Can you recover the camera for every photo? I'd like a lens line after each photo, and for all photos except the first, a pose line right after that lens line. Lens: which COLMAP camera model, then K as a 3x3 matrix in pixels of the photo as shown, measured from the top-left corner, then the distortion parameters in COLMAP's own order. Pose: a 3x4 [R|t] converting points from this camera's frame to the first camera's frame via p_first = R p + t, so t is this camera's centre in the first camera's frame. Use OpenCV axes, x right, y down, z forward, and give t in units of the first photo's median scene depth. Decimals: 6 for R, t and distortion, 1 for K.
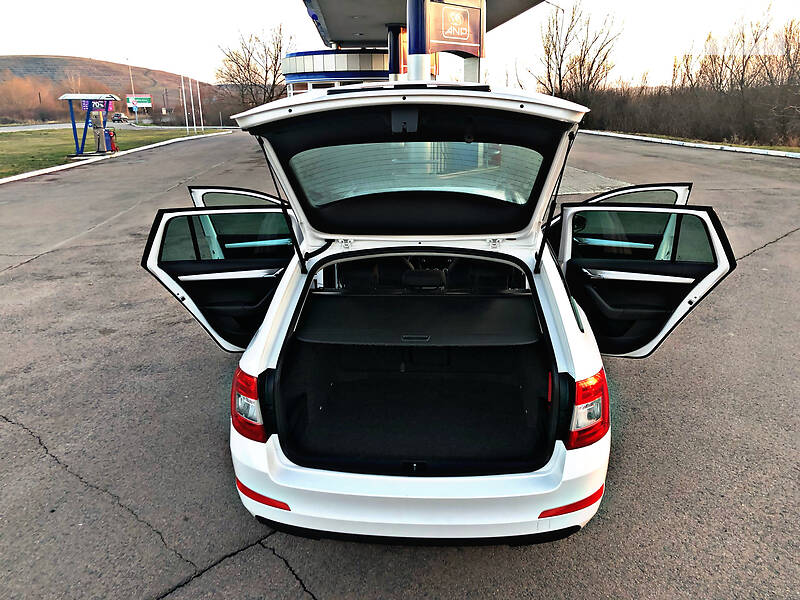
lens RADIAL K [[654.2, 0, 396.4], [0, 654.2, 299.1], [0, 0, 1]] dist [0.004863, 0.005493]
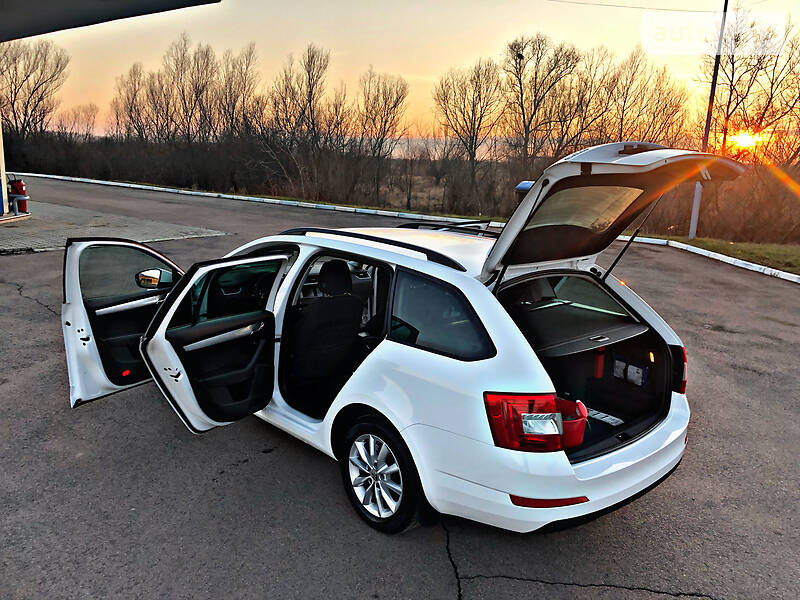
lens RADIAL K [[658.3, 0, 405.2], [0, 658.3, 300.0], [0, 0, 1]] dist [0.005404, -0.000355]
pose [[0.664622, -0.107597, 0.739392, -0.274373], [0.157943, 0.987447, 0.001723, -0.018165], [-0.730296, 0.115637, 0.673273, 0.095392]]
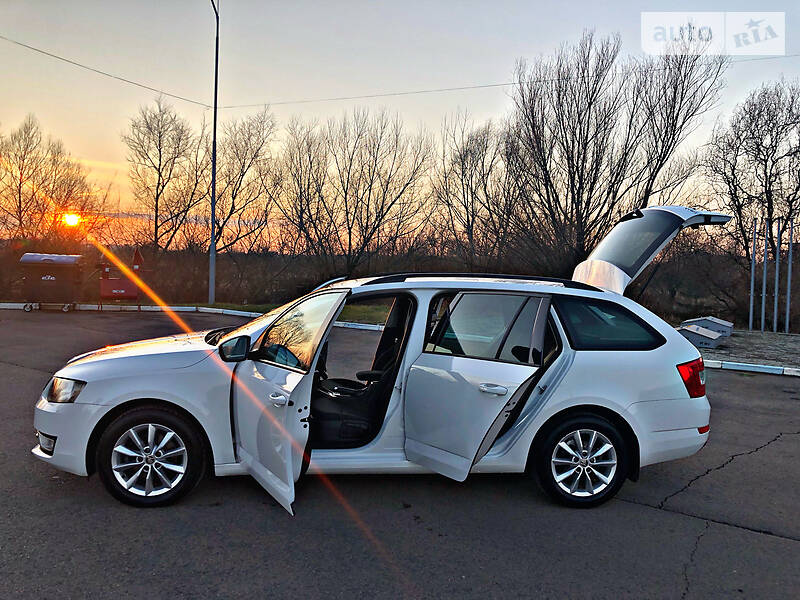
lens RADIAL K [[652.4, 0, 402.1], [0, 652.4, 297.8], [0, 0, 1]] dist [0.005985, 0.014949]
pose [[-0.213009, -0.033662, 0.976470, -0.405913], [0.243618, 0.966011, 0.086445, -0.088552], [-0.946191, 0.256299, -0.197568, 0.473022]]
